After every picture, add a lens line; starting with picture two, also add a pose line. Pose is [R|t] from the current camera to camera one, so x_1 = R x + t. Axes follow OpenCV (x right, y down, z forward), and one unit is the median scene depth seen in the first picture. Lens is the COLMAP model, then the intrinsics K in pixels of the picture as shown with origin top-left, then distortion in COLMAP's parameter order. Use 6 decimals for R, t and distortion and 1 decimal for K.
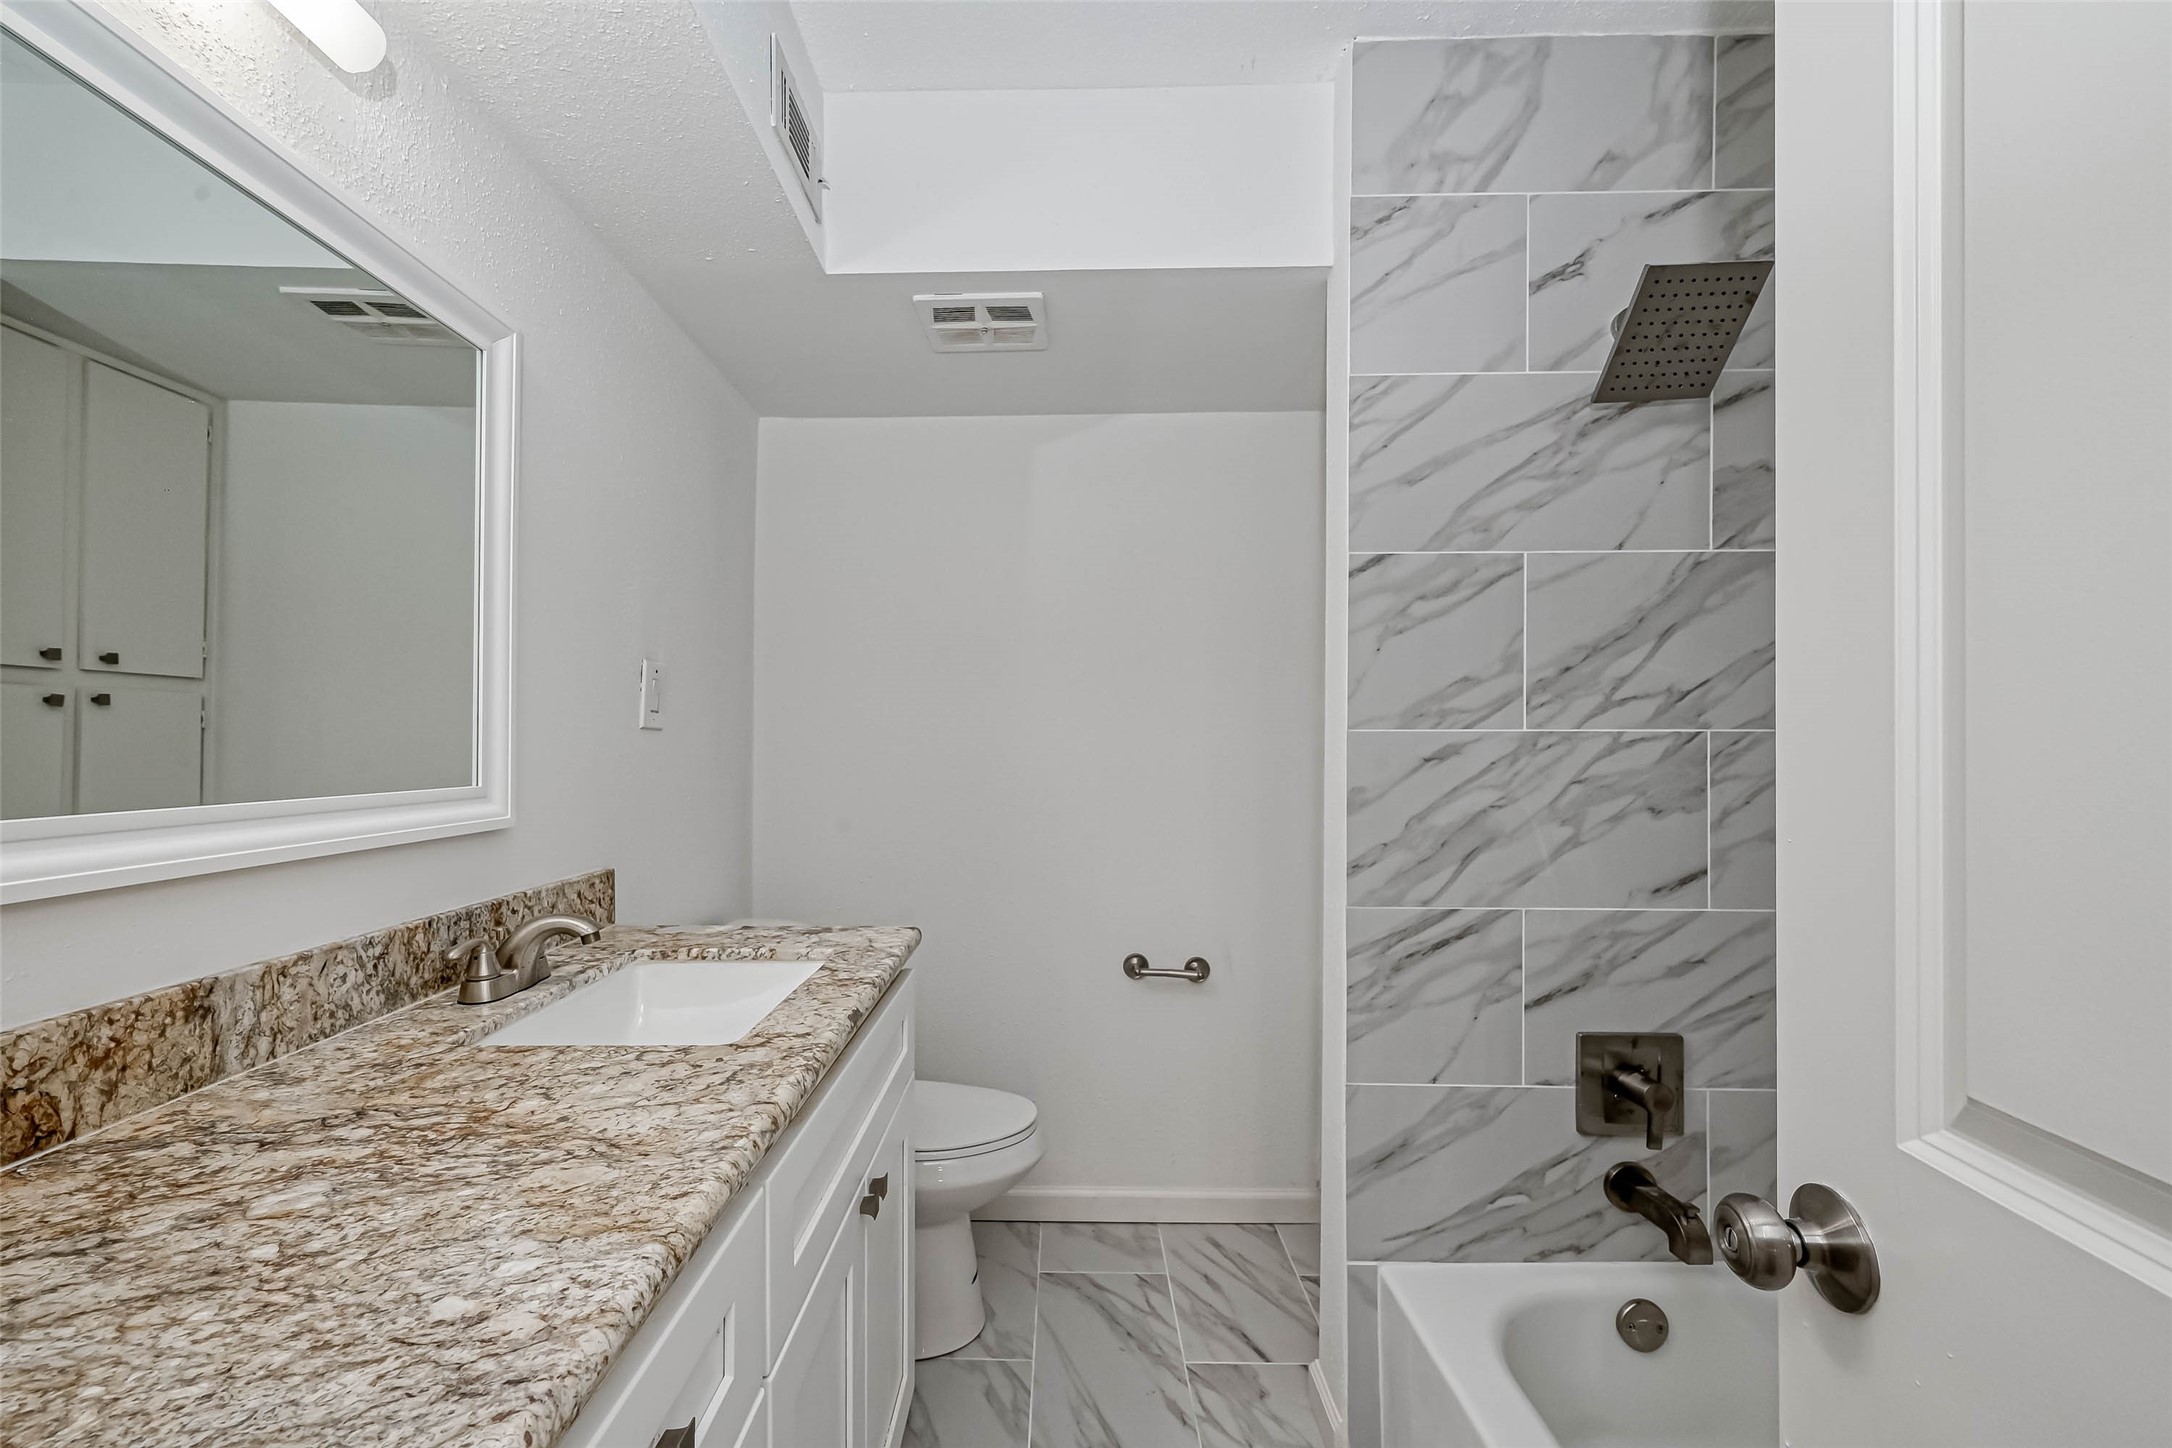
lens RADIAL K [[850.7, 0, 1056.9], [0, 850.7, 758.5], [0, 0, 1]] dist [-0.001477, 0.000006]
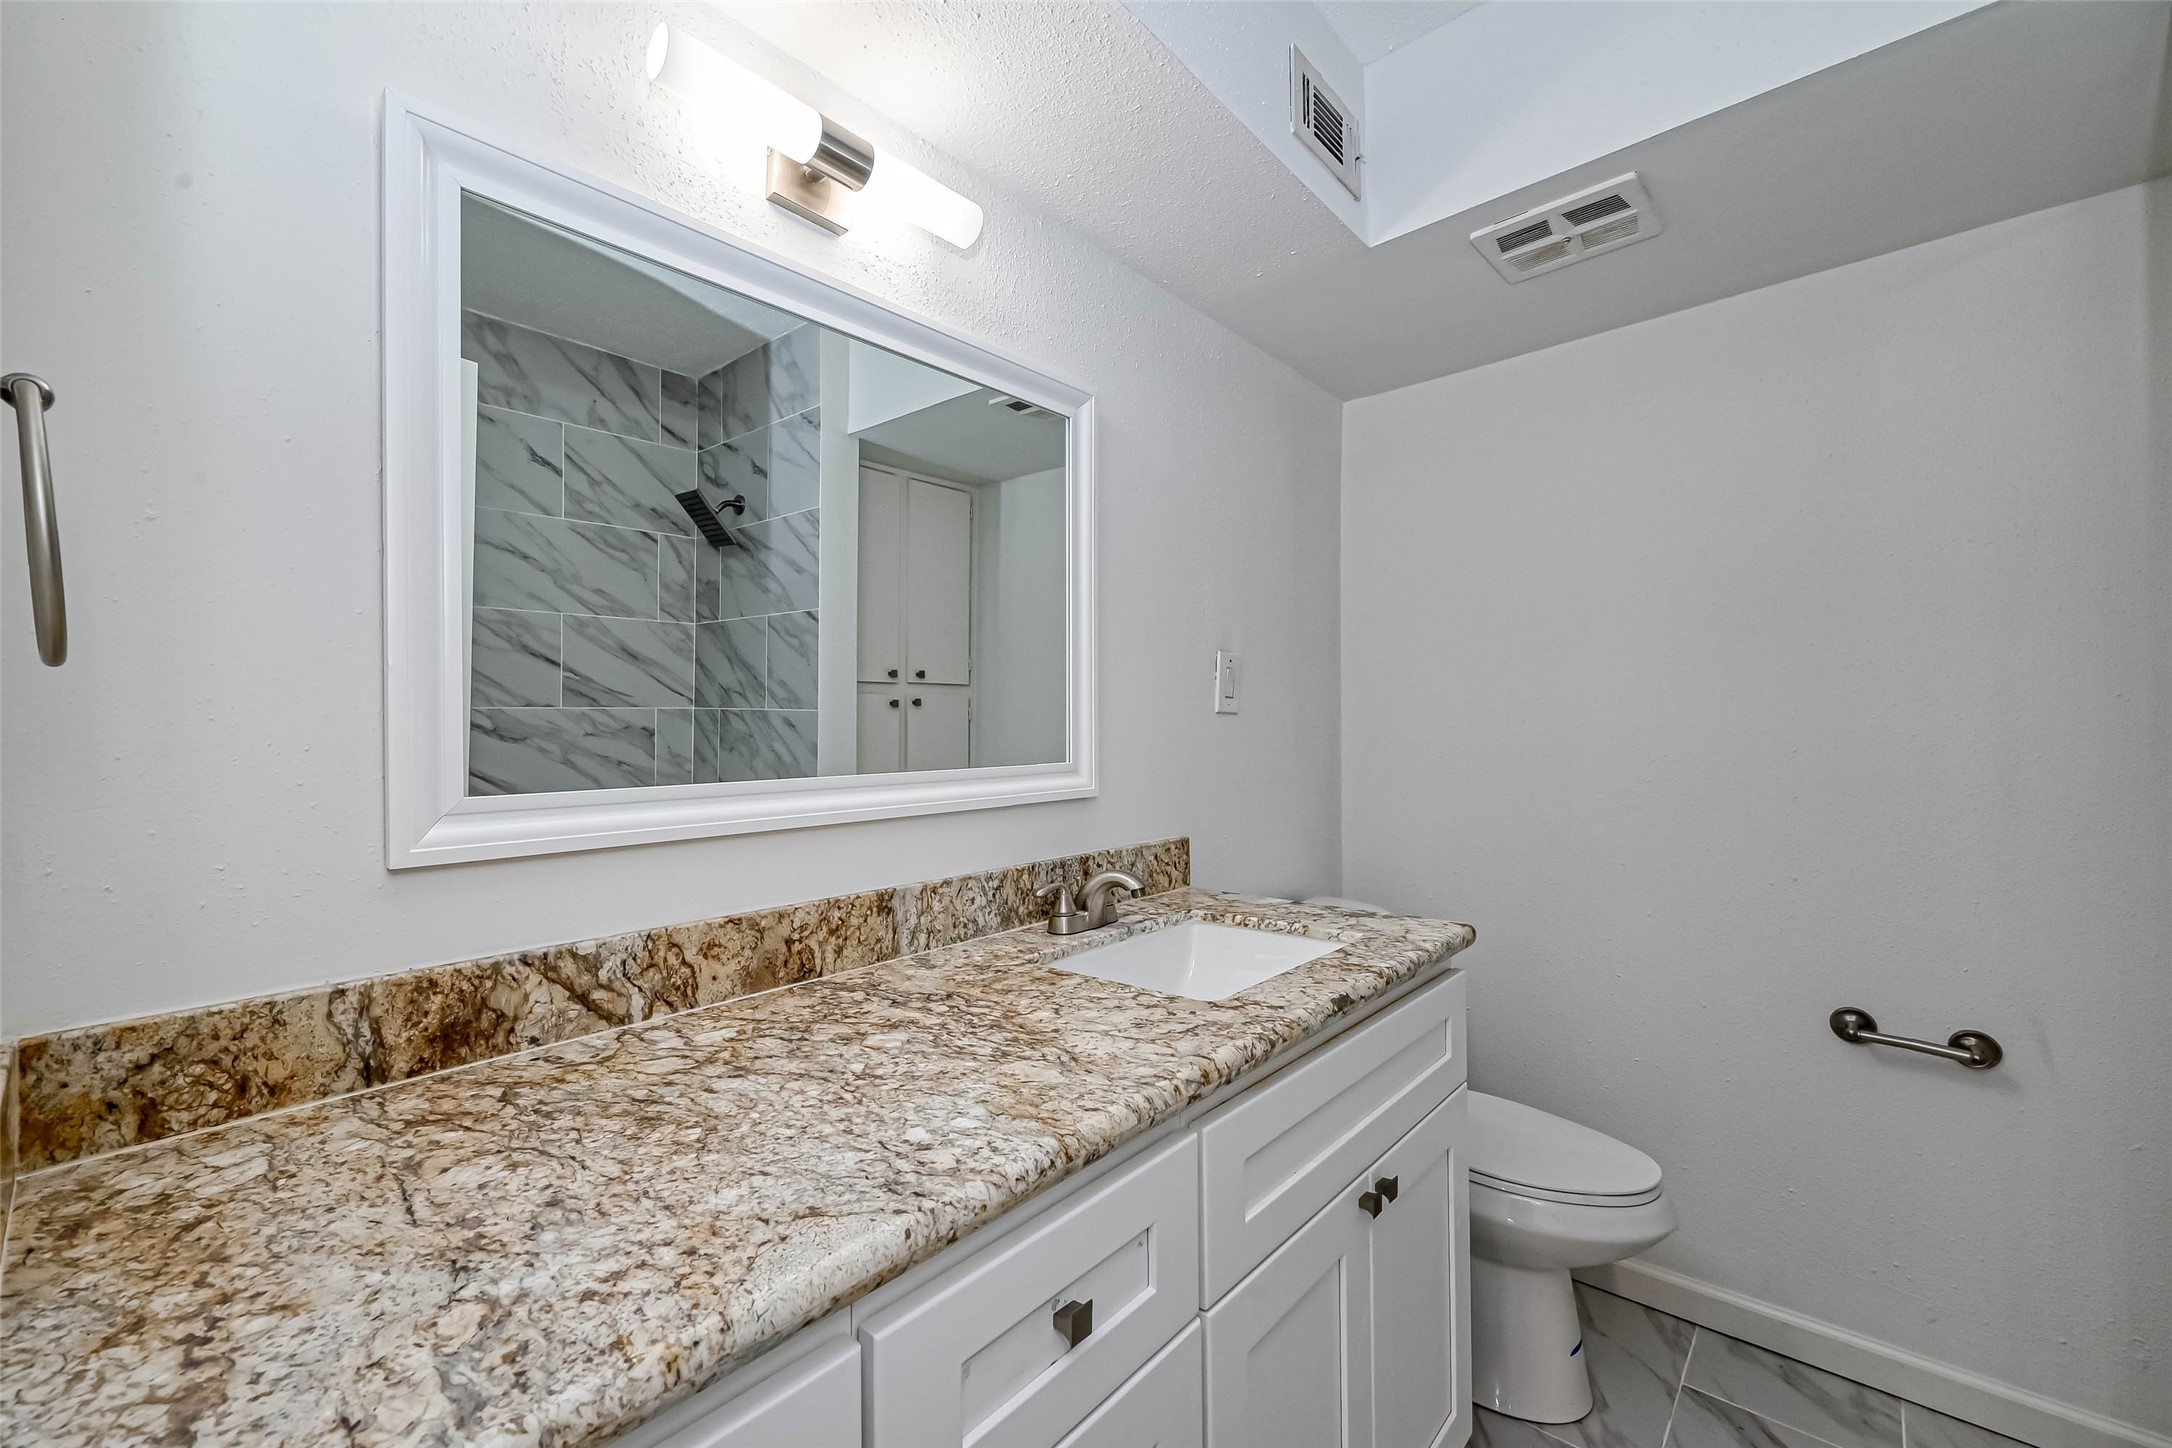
lens RADIAL K [[879.2, 0, 1108.2], [0, 879.2, 730.7], [0, 0, 1]] dist [0.001022, 0.000010]
pose [[0.764079, -0.009658, -0.645050, 0.276898], [0.003640, 0.999937, -0.010660, -0.001571], [0.645112, 0.005797, 0.764066, 0.054054]]
